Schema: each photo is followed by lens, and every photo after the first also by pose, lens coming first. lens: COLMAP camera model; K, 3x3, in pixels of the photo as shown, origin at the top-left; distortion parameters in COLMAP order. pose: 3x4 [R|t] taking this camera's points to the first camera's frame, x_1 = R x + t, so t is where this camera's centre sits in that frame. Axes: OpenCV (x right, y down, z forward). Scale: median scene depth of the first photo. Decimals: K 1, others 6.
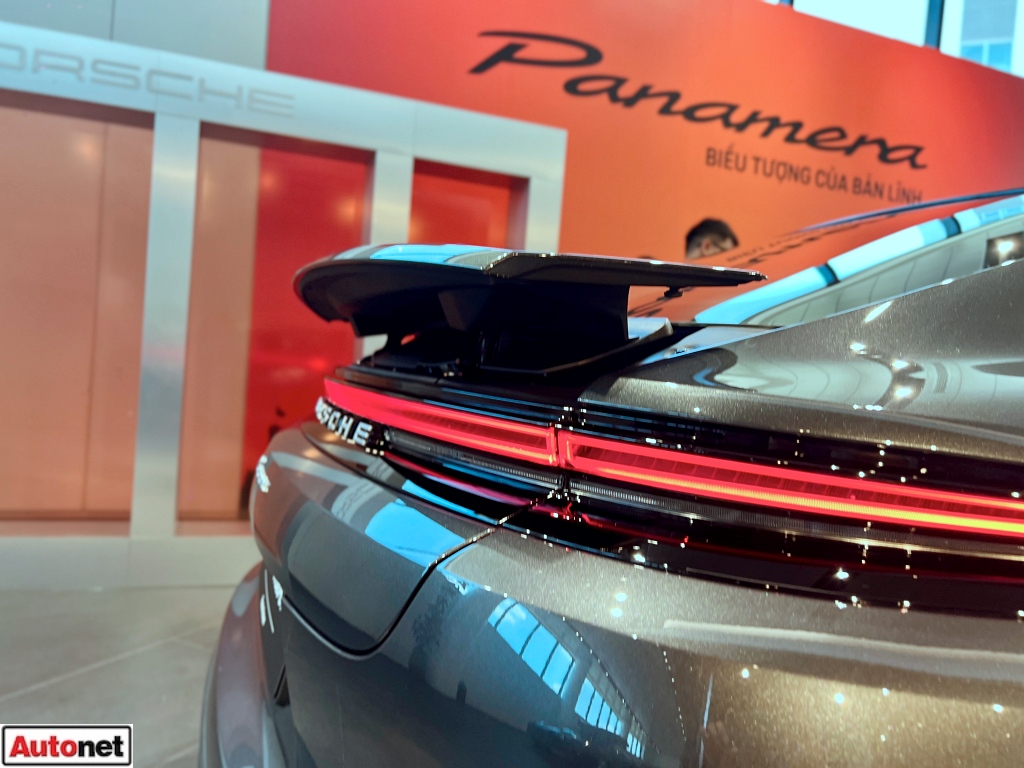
lens RADIAL K [[801.1, 0, 512.0], [0, 801.1, 384.0], [0, 0, 1]] dist [0.055033, -0.042431]
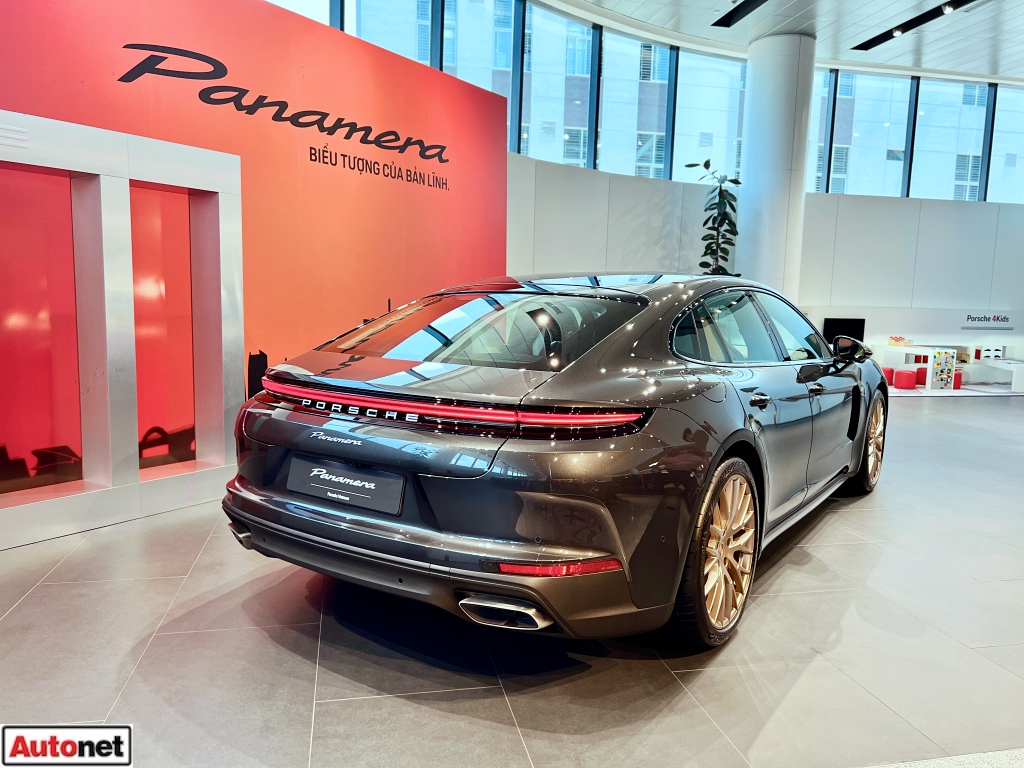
lens RADIAL K [[801.1, 0, 512.0], [0, 801.1, 384.0], [0, 0, 1]] dist [0.055033, -0.042431]
pose [[0.819204, -0.116873, 0.561467, -0.260025], [0.049362, 0.989751, 0.134002, -0.073662], [-0.571374, -0.082060, 0.816577, -0.269215]]
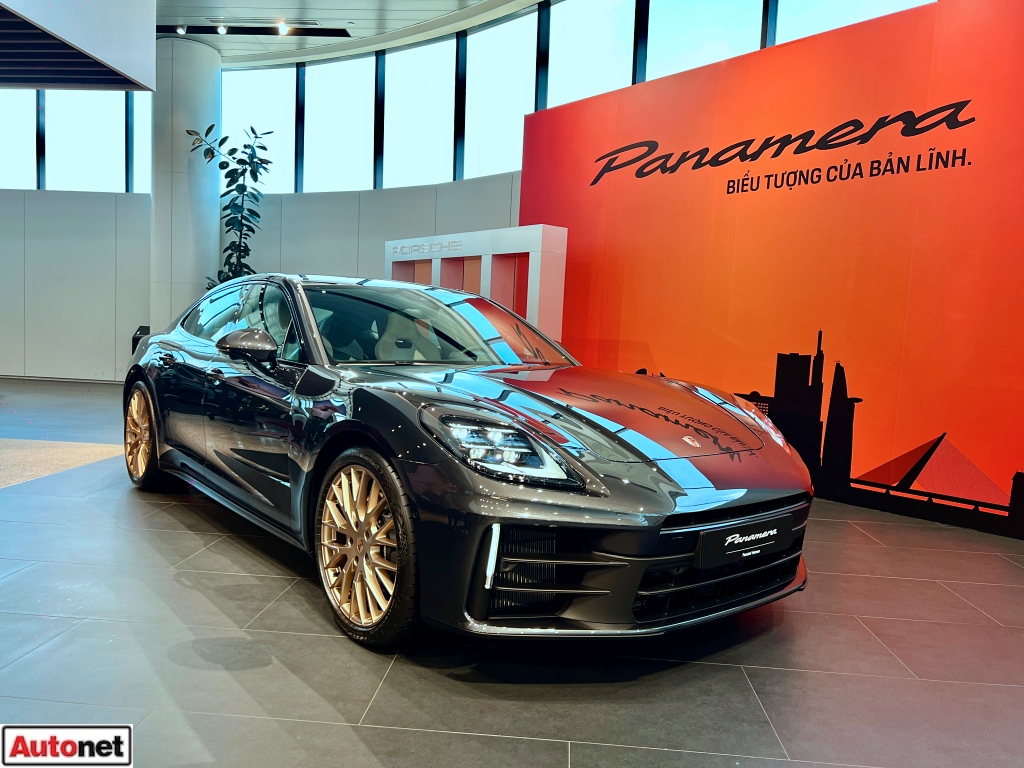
lens RADIAL K [[801.1, 0, 512.0], [0, 801.1, 384.0], [0, 0, 1]] dist [0.055033, -0.042431]
pose [[0.304076, 0.008289, -0.952612, 1.380726], [-0.031689, 0.999497, -0.001419, 0.051762], [0.952121, 0.030619, 0.304185, 0.269346]]
